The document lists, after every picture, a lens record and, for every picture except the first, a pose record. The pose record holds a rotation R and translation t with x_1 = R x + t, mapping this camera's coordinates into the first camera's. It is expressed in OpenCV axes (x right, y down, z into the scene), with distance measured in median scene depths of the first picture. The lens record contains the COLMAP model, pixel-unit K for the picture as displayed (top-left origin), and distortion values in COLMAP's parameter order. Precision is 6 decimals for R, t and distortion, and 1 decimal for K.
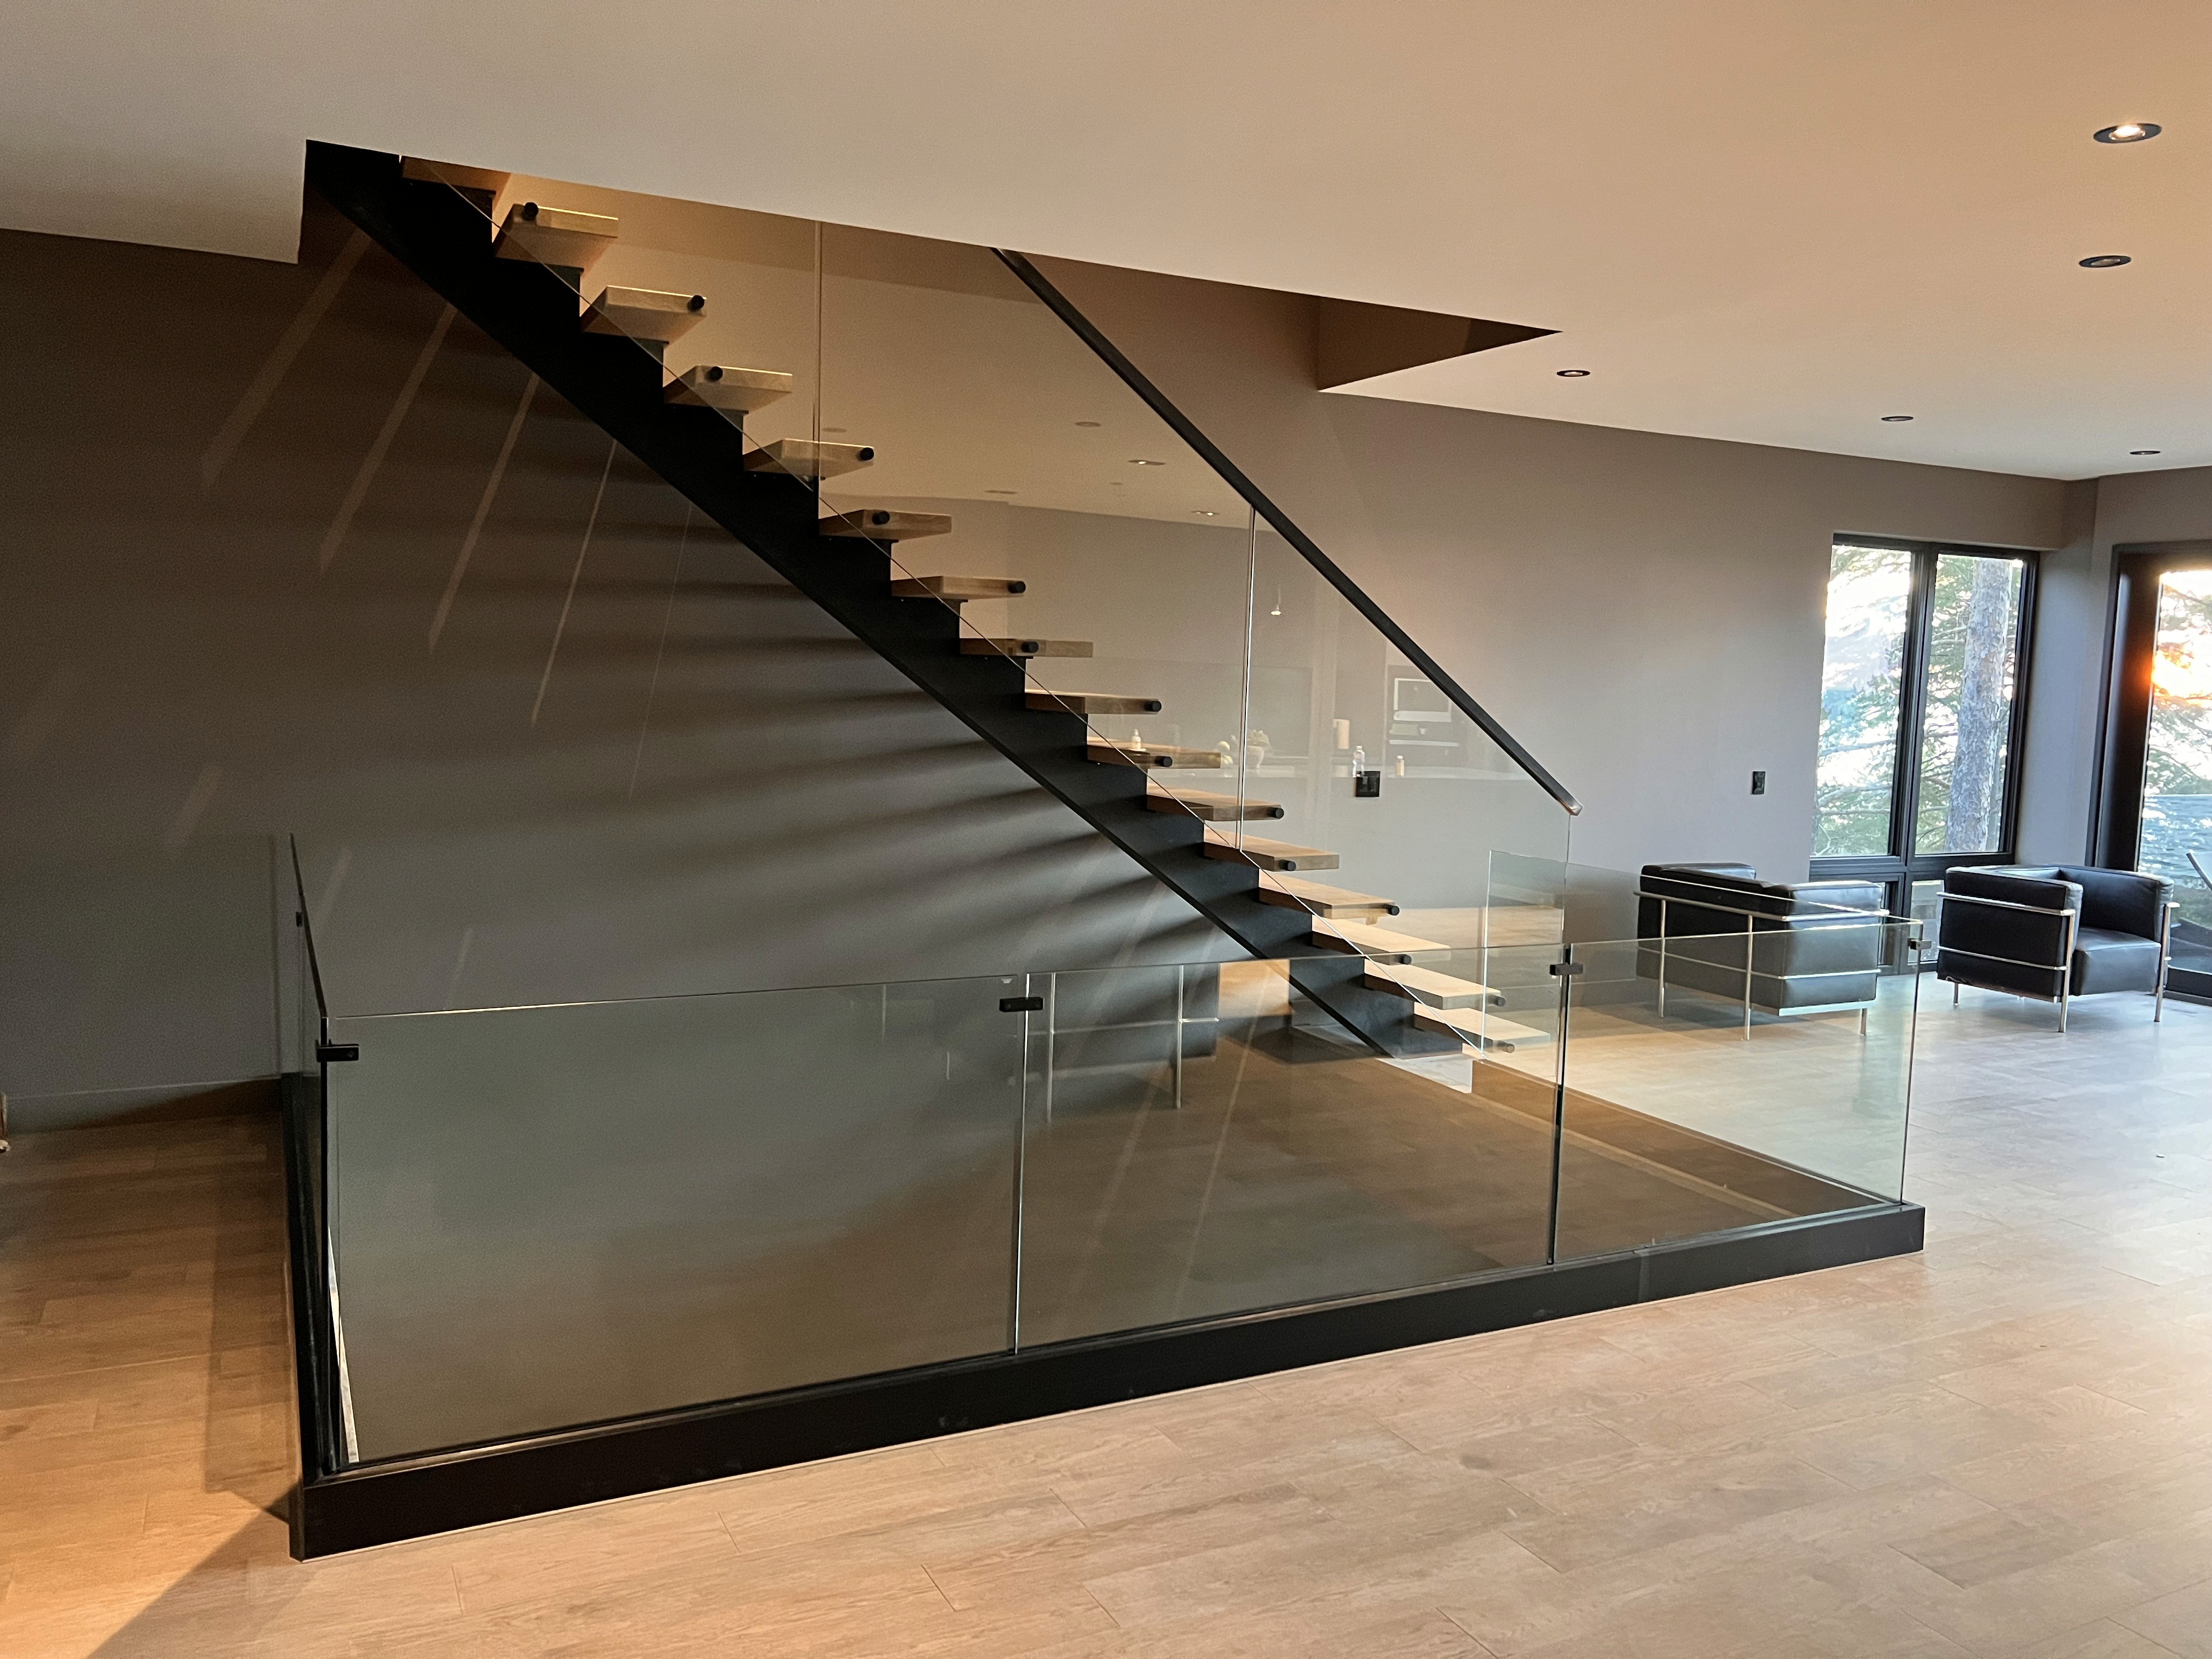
lens RADIAL K [[1686.8, 0, 1106.0], [0, 1686.8, 829.5], [0, 0, 1]] dist [0.001749, -0.000517]
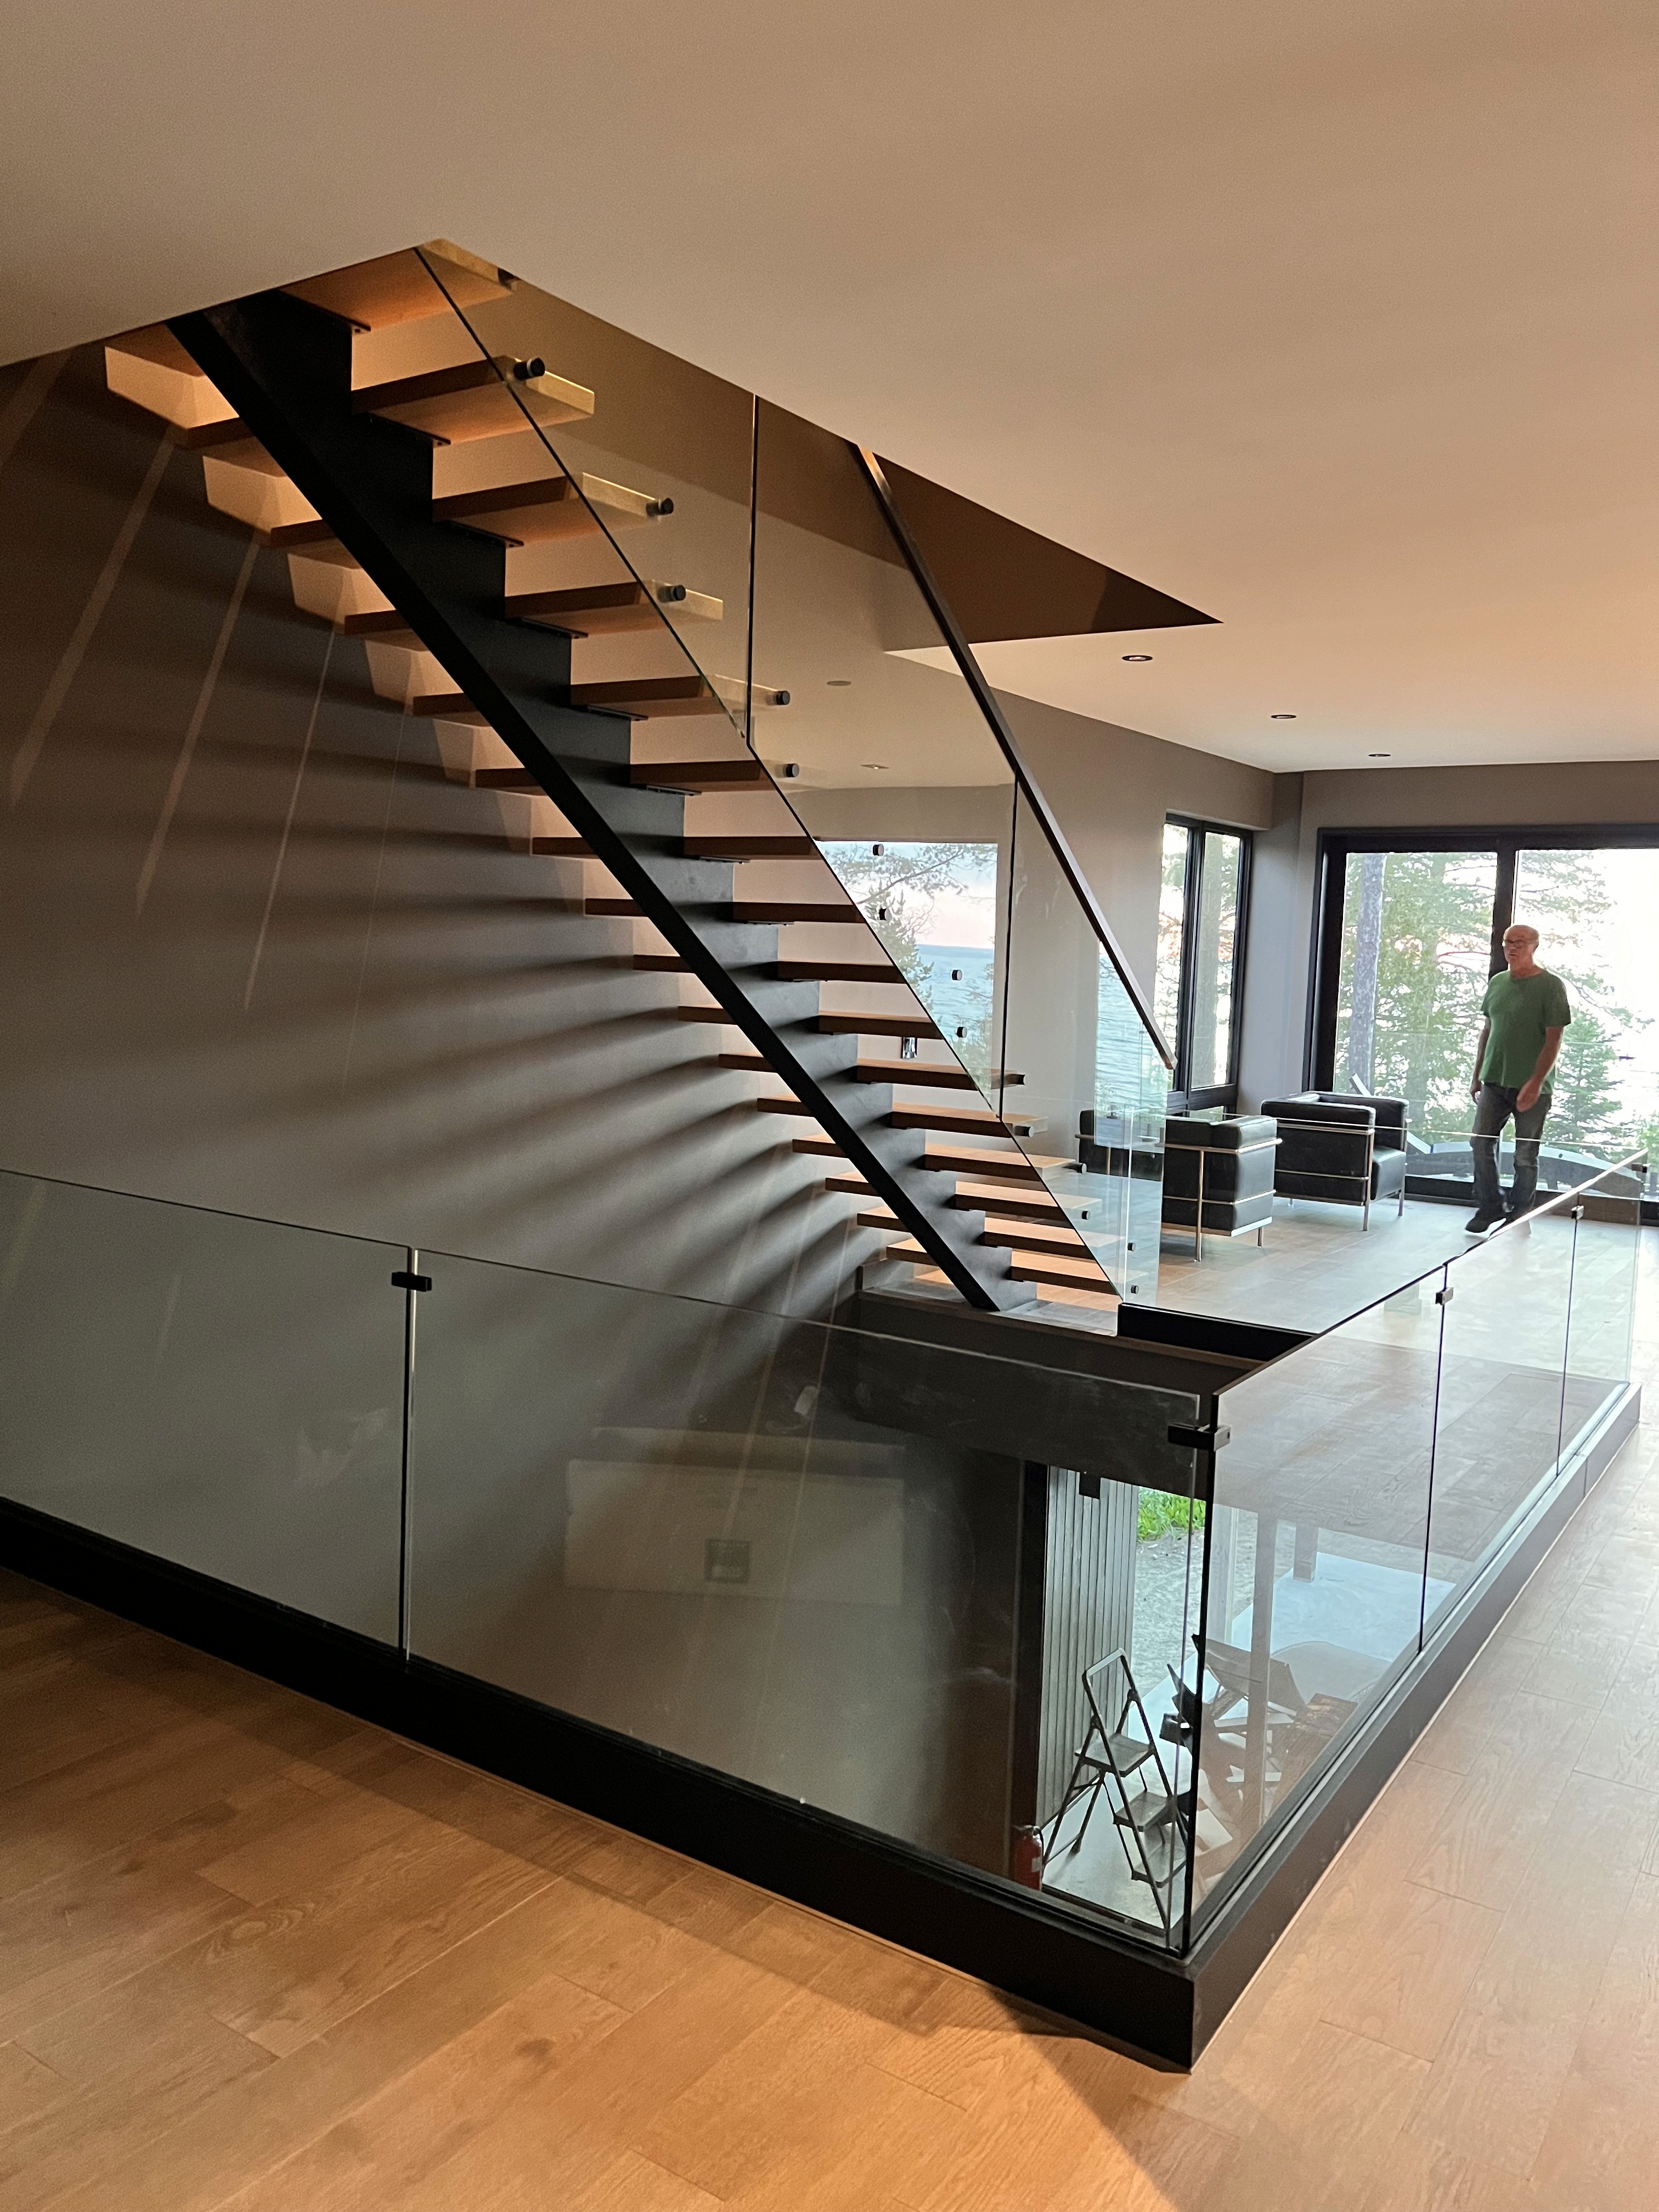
lens RADIAL K [[1669.9, 0, 829.5], [0, 1669.9, 1106.0], [0, 0, 1]] dist [0.007810, -0.001218]
pose [[0.869581, -0.049508, 0.491303, -0.459375], [0.040010, 0.998754, 0.029829, -0.027087], [-0.492167, -0.006282, 0.870478, 0.179650]]
